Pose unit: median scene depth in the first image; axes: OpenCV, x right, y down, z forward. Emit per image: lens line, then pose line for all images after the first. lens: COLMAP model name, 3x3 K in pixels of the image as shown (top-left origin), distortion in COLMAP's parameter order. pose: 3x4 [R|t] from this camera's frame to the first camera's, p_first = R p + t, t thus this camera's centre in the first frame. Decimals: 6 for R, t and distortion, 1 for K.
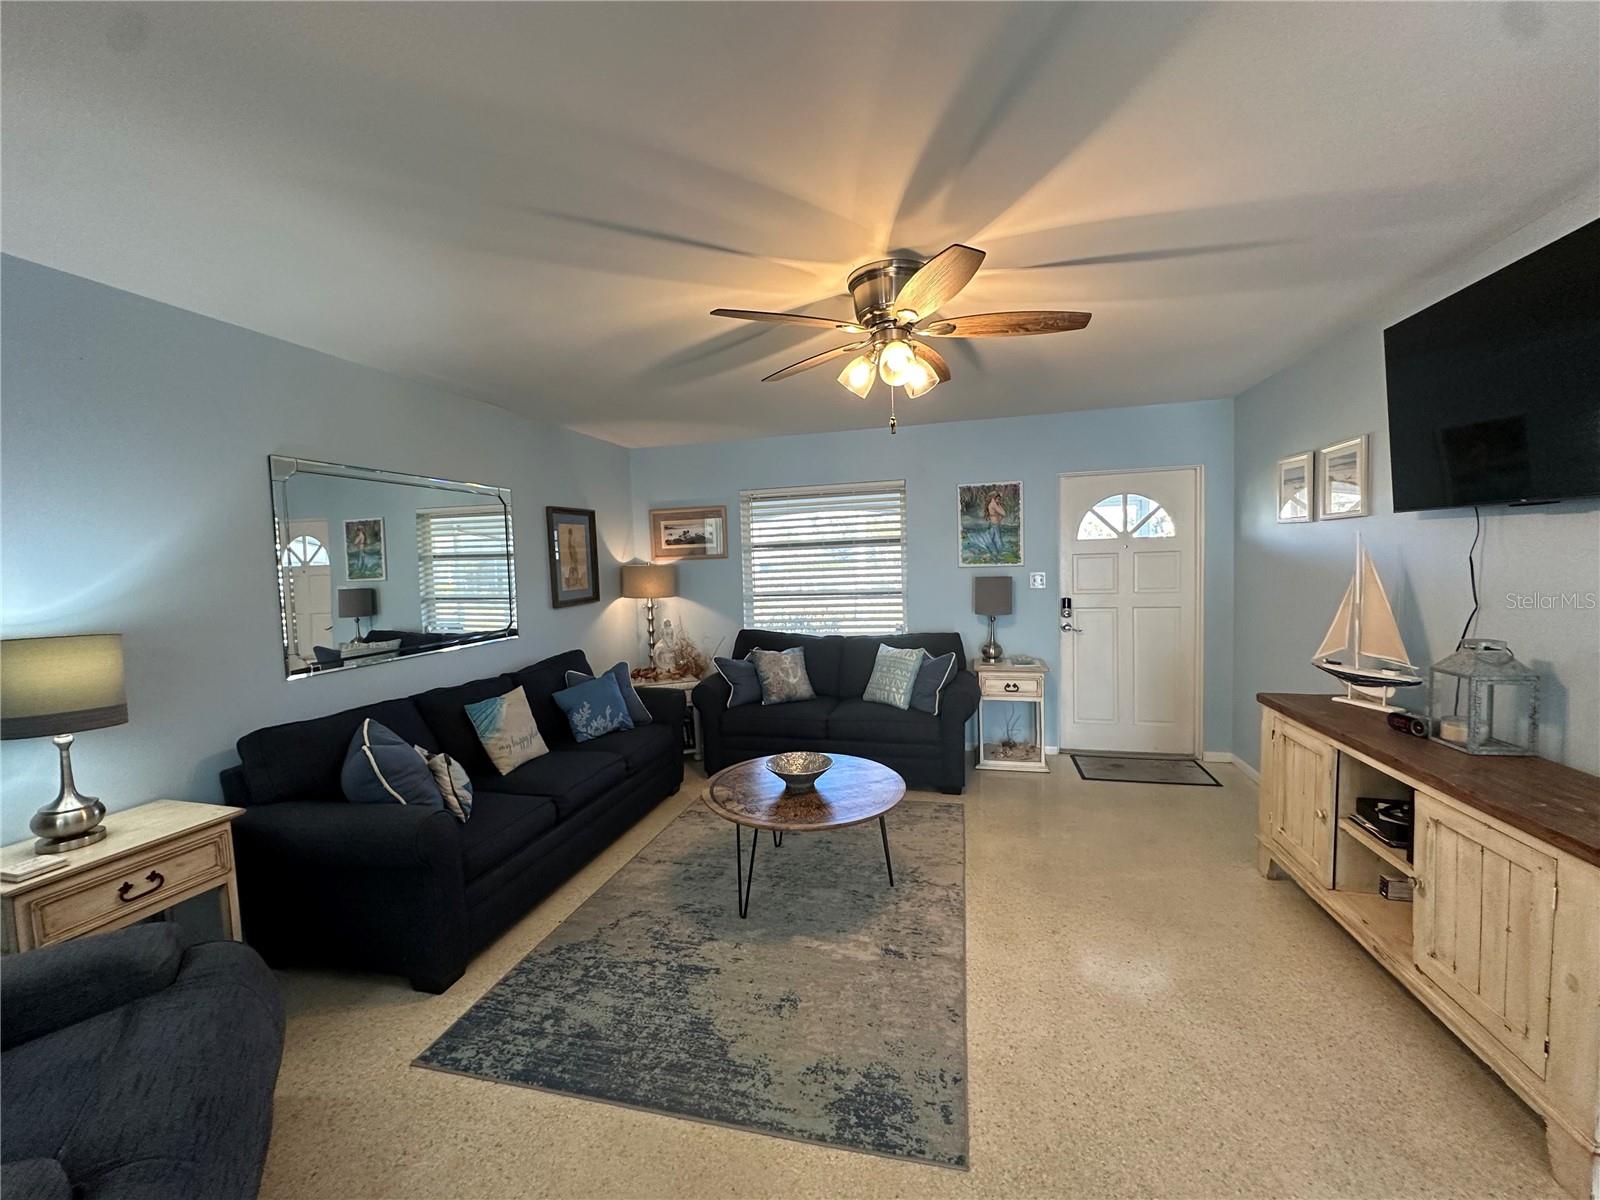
lens RADIAL K [[638.7, 0, 800.3], [0, 638.7, 599.2], [0, 0, 1]] dist [-0.005445, 0.001302]
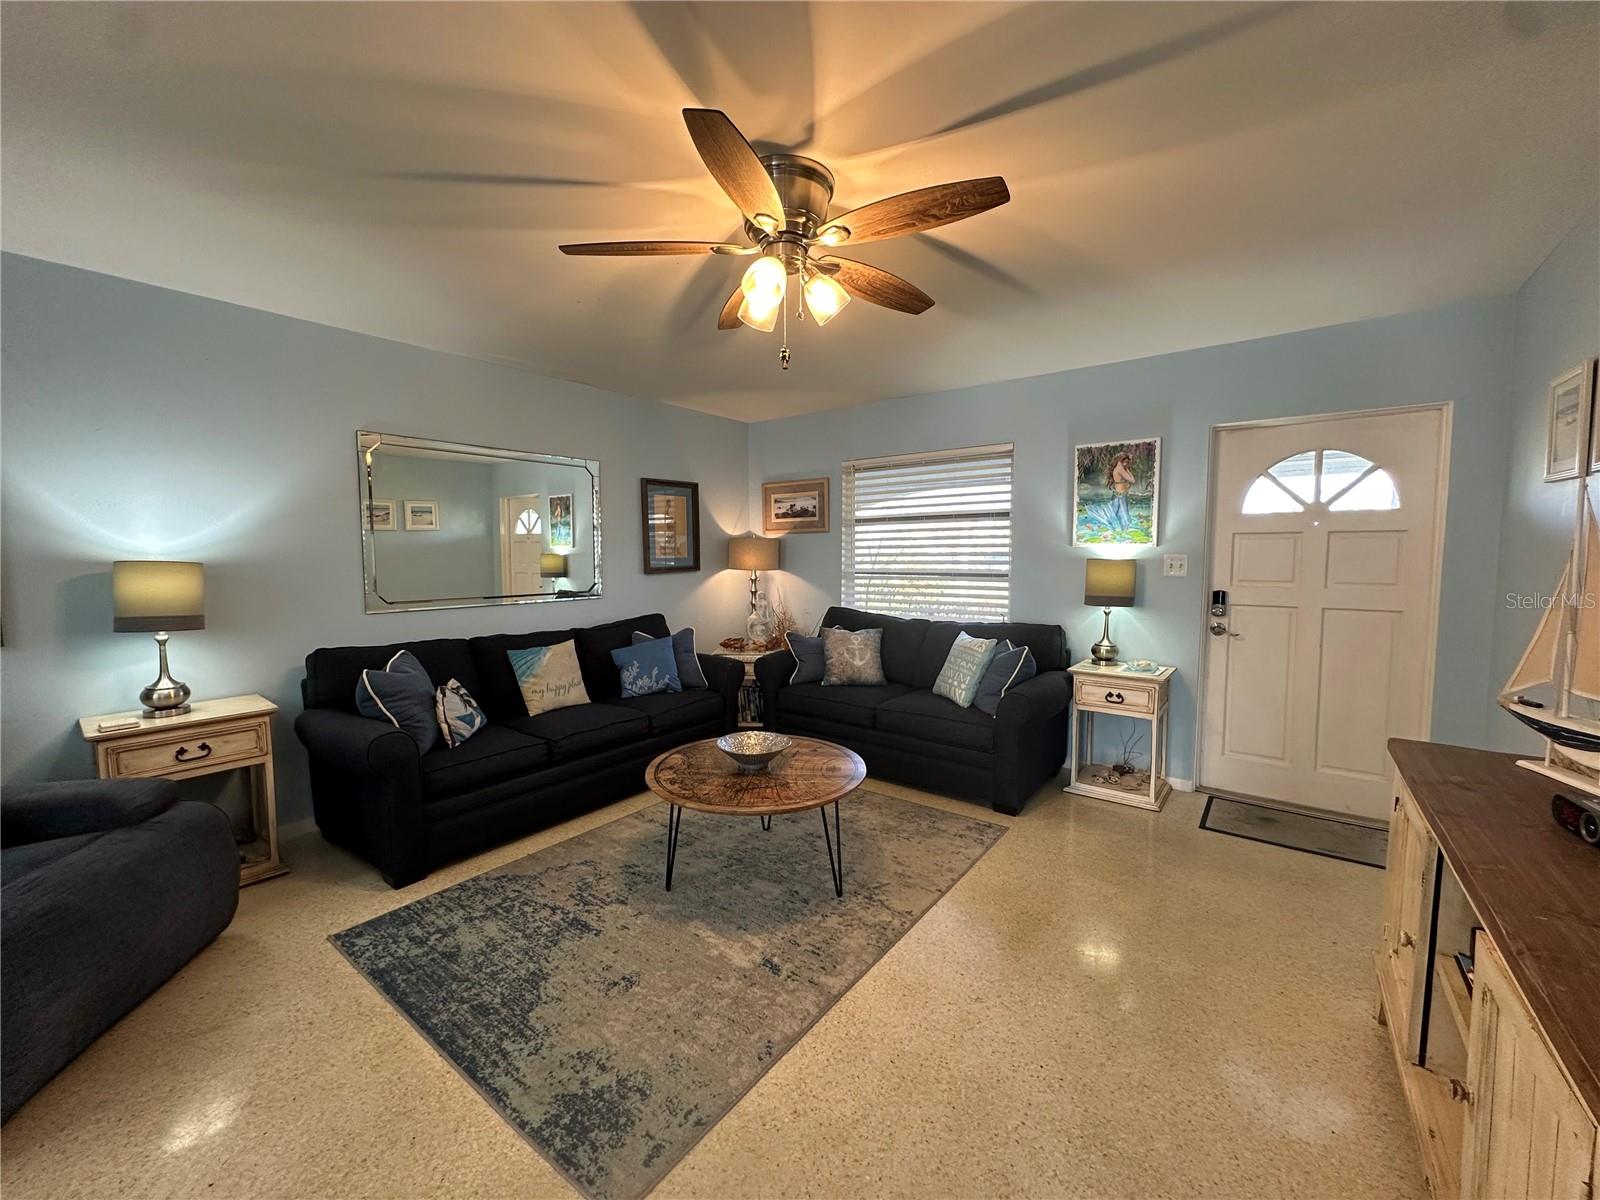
lens RADIAL K [[638.7, 0, 800.0], [0, 638.7, 599.0], [0, 0, 1]] dist [-0.005445, 0.001302]
pose [[0.920443, 0.058439, -0.386483, 0.391028], [-0.050929, 0.998262, 0.029652, 0.016695], [0.387544, -0.007610, 0.921820, 0.165517]]
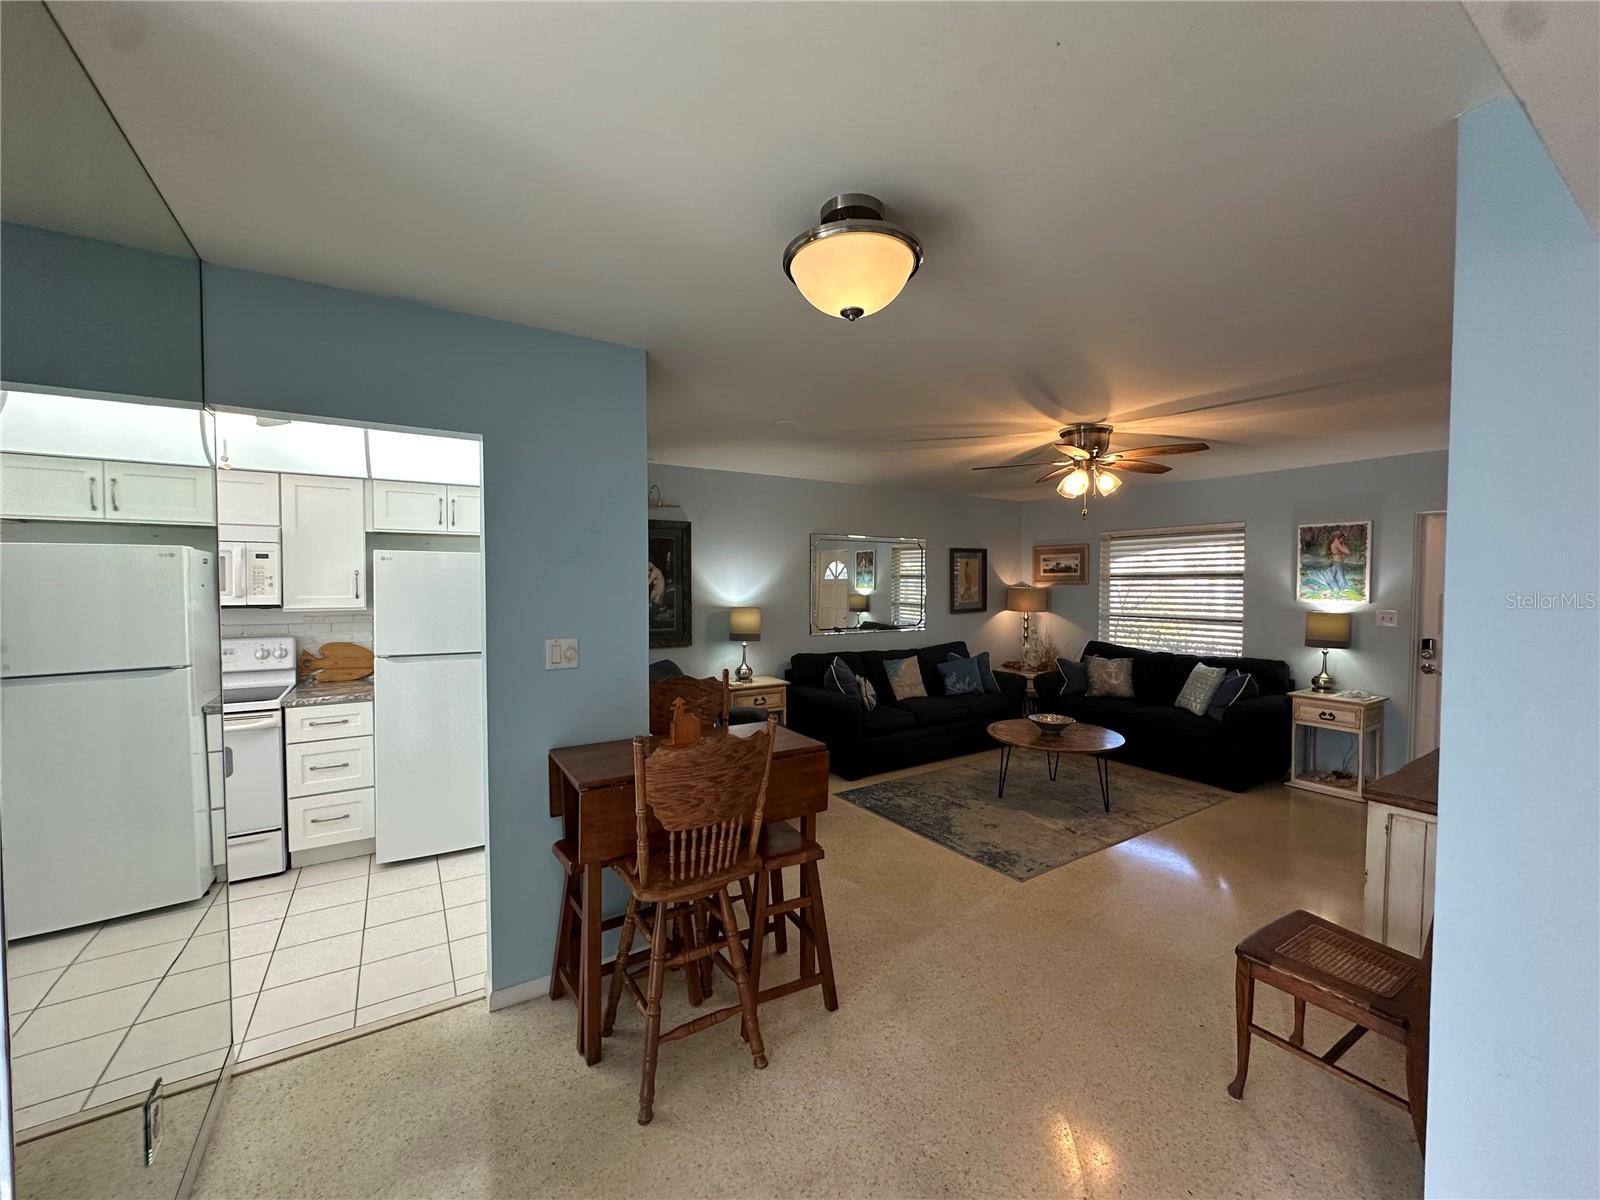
lens RADIAL K [[638.7, 0, 799.9], [0, 638.7, 599.8], [0, 0, 1]] dist [-0.005445, 0.001302]
pose [[0.734834, 0.052734, -0.676193, 0.569462], [-0.066835, 0.997751, 0.005180, -0.003925], [0.674945, 0.041387, 0.736706, -0.570738]]
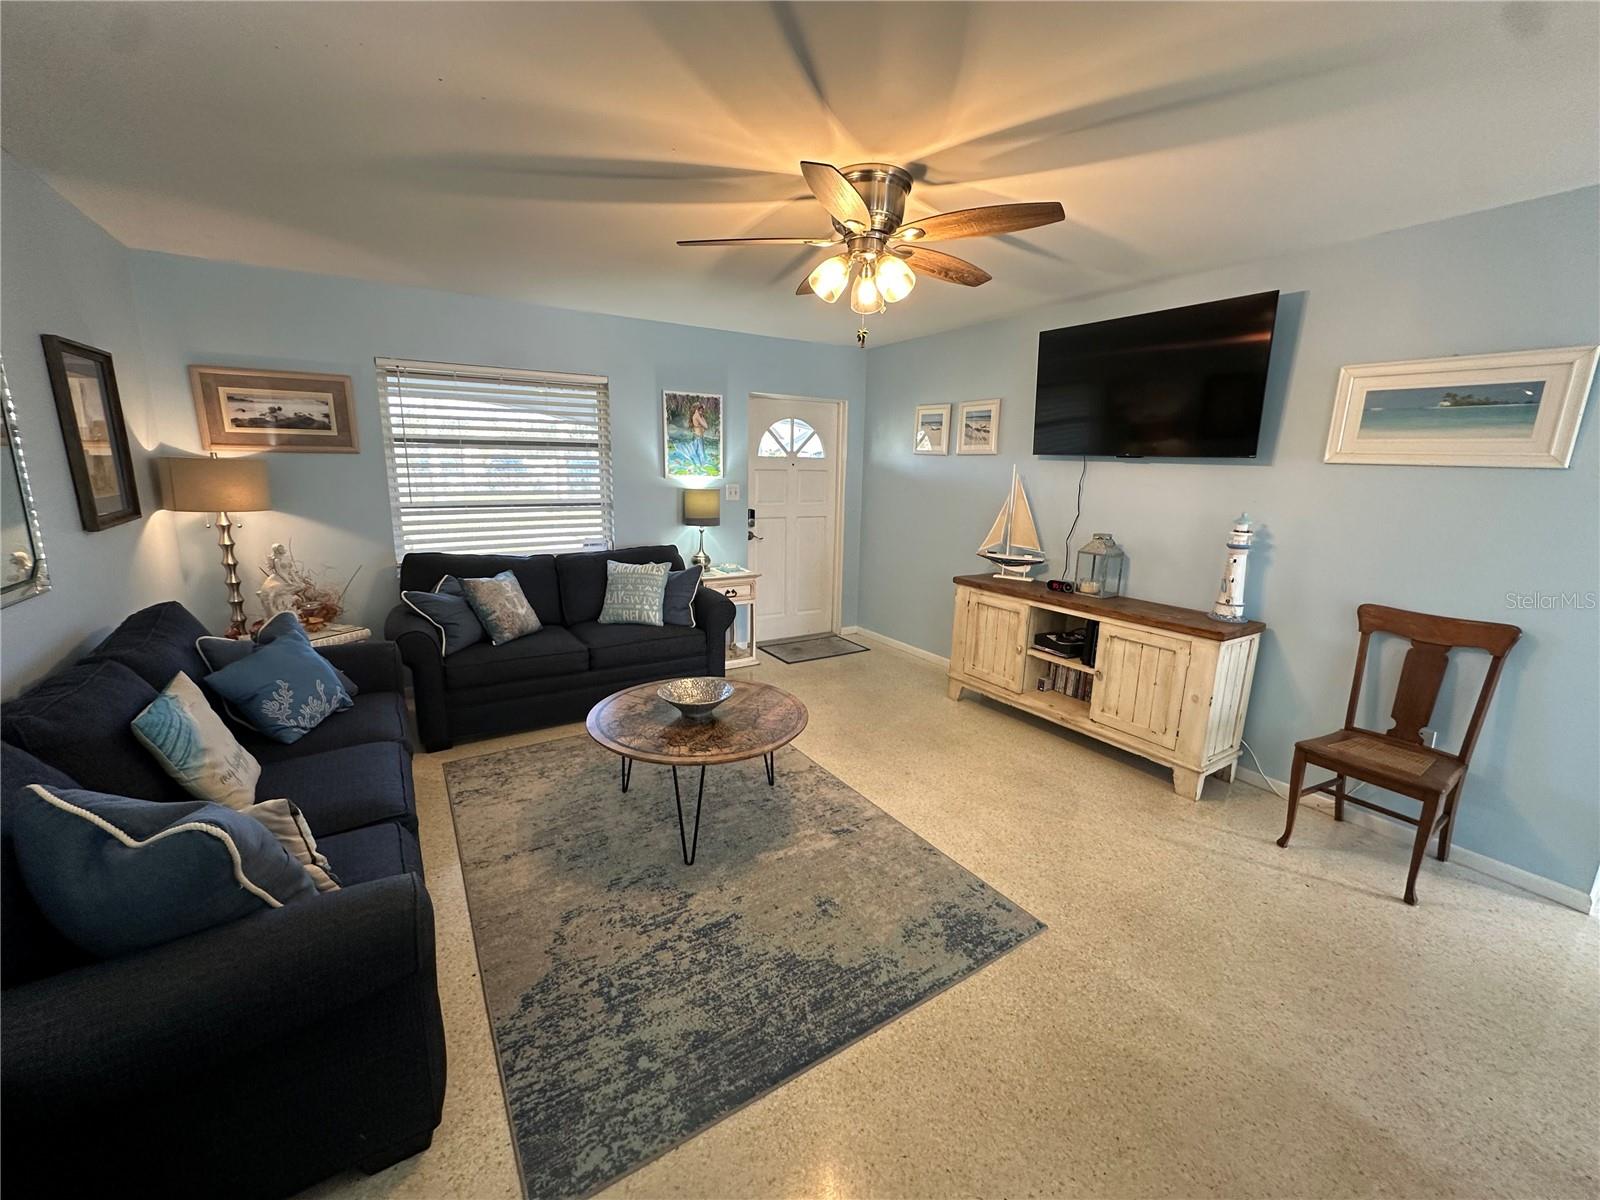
lens RADIAL K [[638.7, 0, 800.7], [0, 638.7, 598.1], [0, 0, 1]] dist [-0.005445, 0.001302]
pose [[0.685987, -0.103251, 0.720251, -0.529104], [0.002697, 0.990235, 0.139385, -0.005400], [-0.727609, -0.093673, 0.679566, 0.262446]]
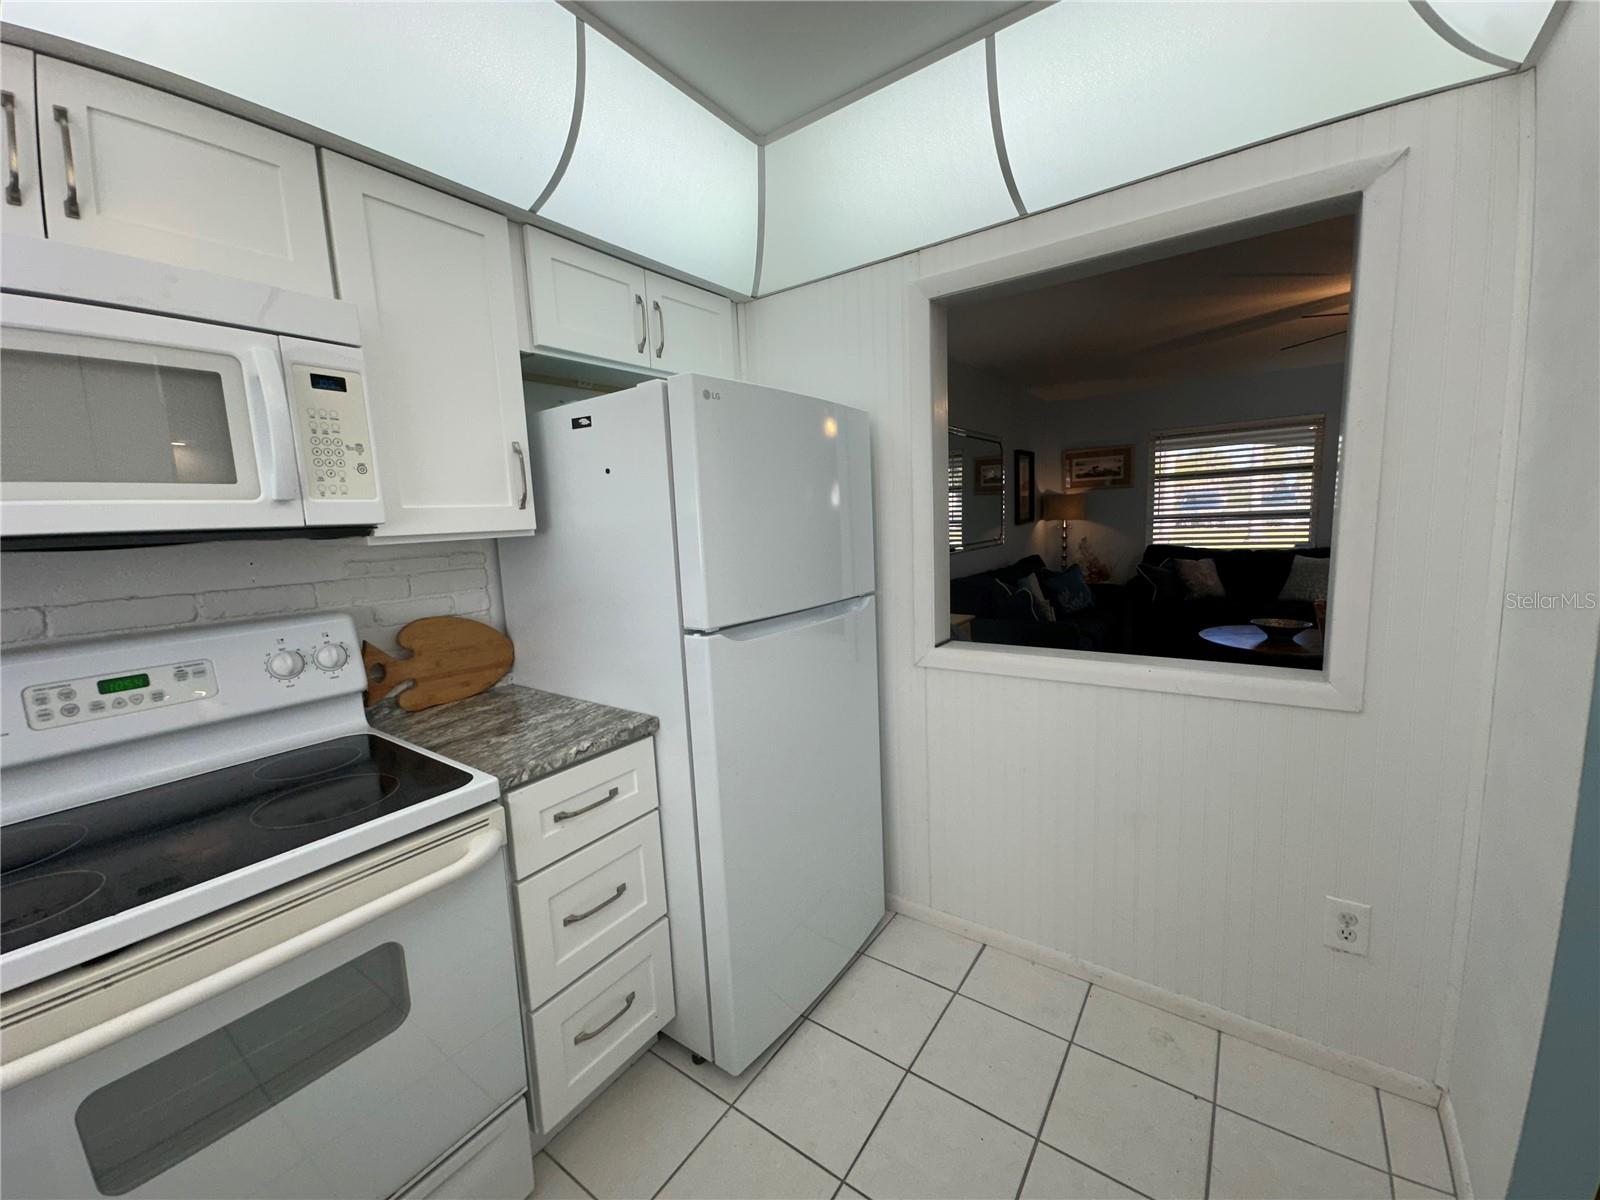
lens RADIAL K [[638.7, 0, 804.6], [0, 638.7, 597.7], [0, 0, 1]] dist [-0.005445, 0.001302]
pose [[0.939836, 0.033841, -0.339947, -0.495729], [-0.006034, 0.996571, 0.082525, 0.086524], [0.341574, -0.075509, 0.936817, -0.663909]]
